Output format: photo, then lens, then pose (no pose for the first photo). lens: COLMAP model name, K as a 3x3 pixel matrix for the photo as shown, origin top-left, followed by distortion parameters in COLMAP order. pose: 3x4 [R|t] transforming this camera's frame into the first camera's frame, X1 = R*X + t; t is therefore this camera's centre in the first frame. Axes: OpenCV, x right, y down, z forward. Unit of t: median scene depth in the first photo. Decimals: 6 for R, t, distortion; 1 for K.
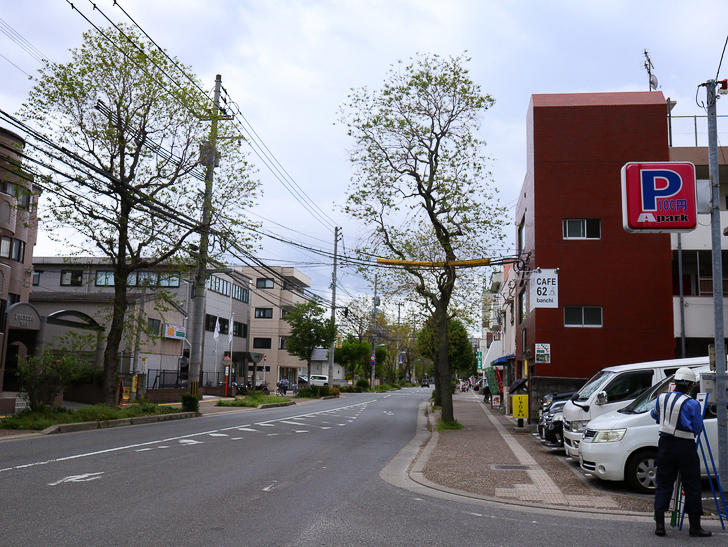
lens RADIAL K [[889.1, 0, 364.0], [0, 889.1, 273.5], [0, 0, 1]] dist [-0.006308, 0.006234]
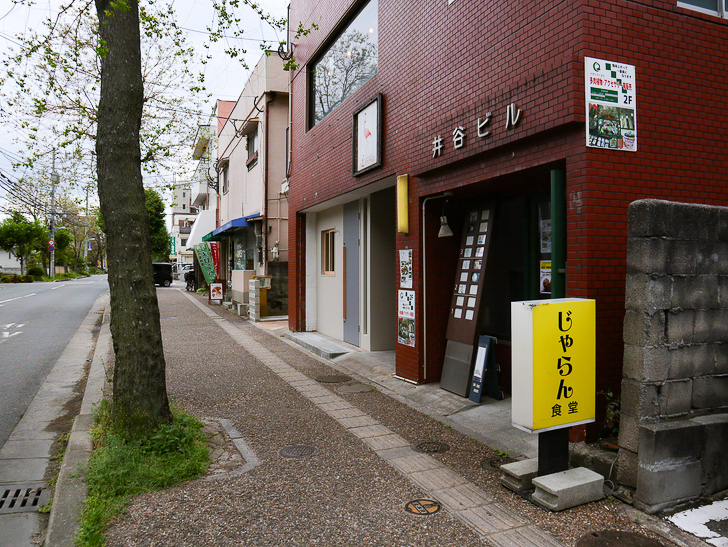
lens RADIAL K [[574.1, 0, 364.0], [0, 574.1, 273.5], [0, 0, 1]] dist [-0.092762, 0.000155]
pose [[0.890900, -0.022914, 0.453622, 0.053909], [-0.035963, 0.992032, 0.120741, 0.073922], [-0.452774, -0.123881, 0.882977, 0.573268]]
